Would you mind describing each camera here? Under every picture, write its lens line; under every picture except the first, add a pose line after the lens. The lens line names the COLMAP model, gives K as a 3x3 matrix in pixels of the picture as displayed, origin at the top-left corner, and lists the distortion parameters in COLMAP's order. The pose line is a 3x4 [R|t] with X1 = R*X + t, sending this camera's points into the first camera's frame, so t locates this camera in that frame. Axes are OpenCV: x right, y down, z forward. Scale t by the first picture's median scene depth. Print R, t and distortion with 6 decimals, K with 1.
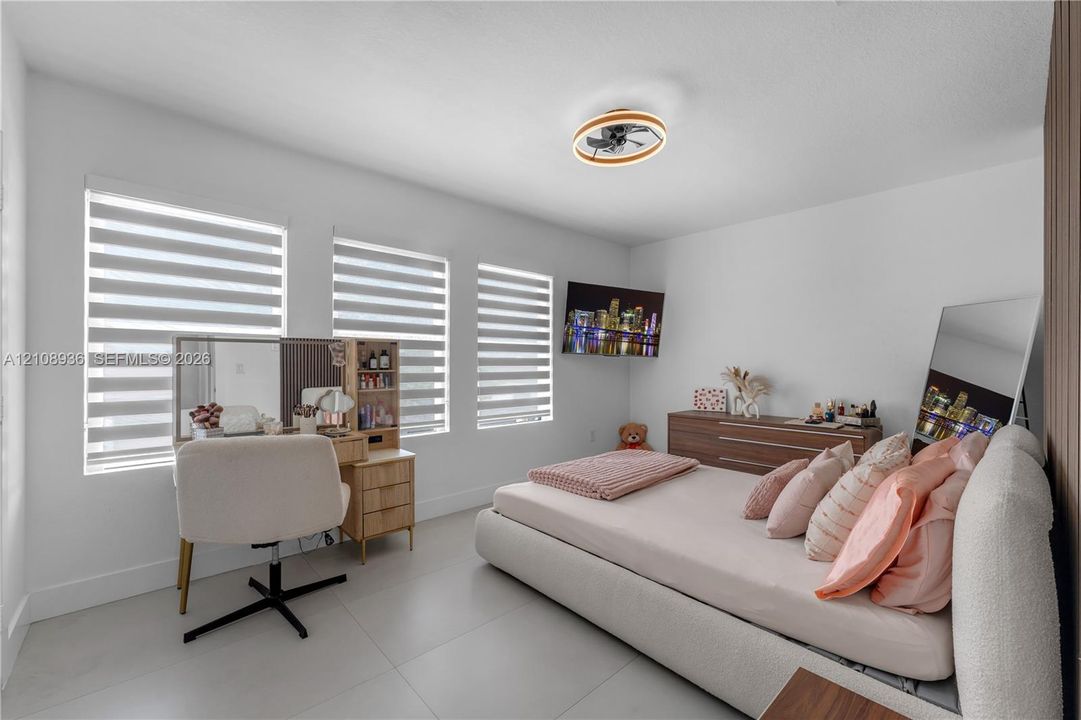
lens RADIAL K [[436.7, 0, 564.7], [0, 436.7, 365.0], [0, 0, 1]] dist [-0.000085, -0.000003]
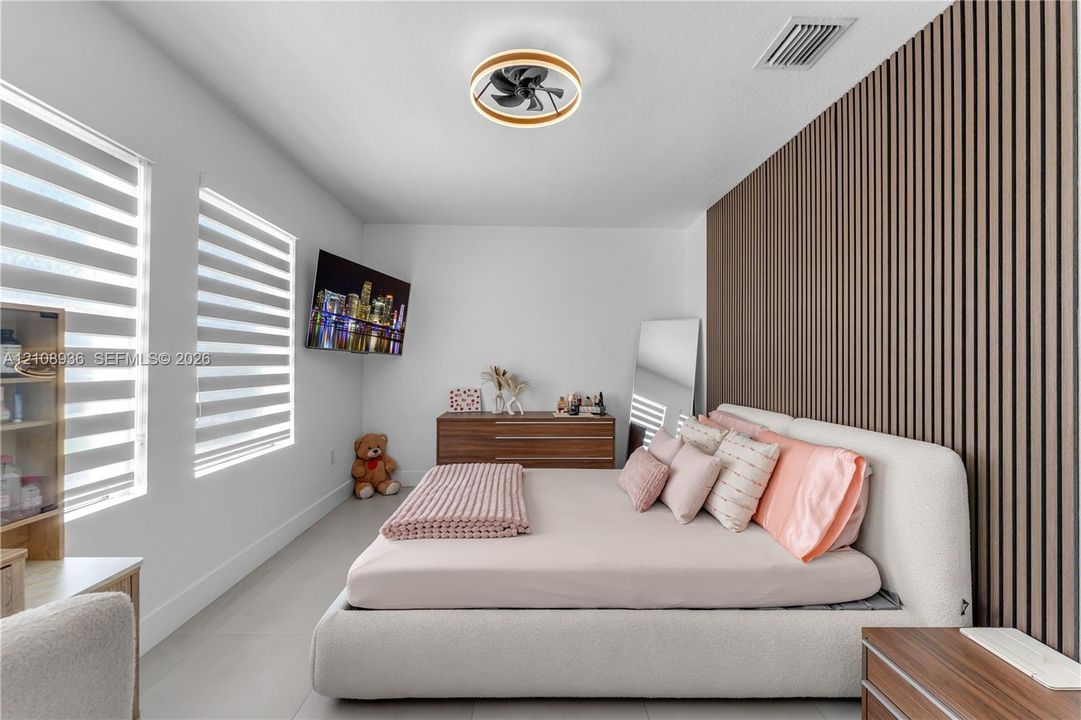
lens RADIAL K [[421.7, 0, 540.5], [0, 421.7, 360.0], [0, 0, 1]] dist [0.000540, 0.000067]
pose [[0.680541, 0.006316, 0.732683, -0.242964], [0.000319, 0.999960, -0.008916, -0.001054], [-0.732710, 0.006301, 0.680512, 0.243675]]
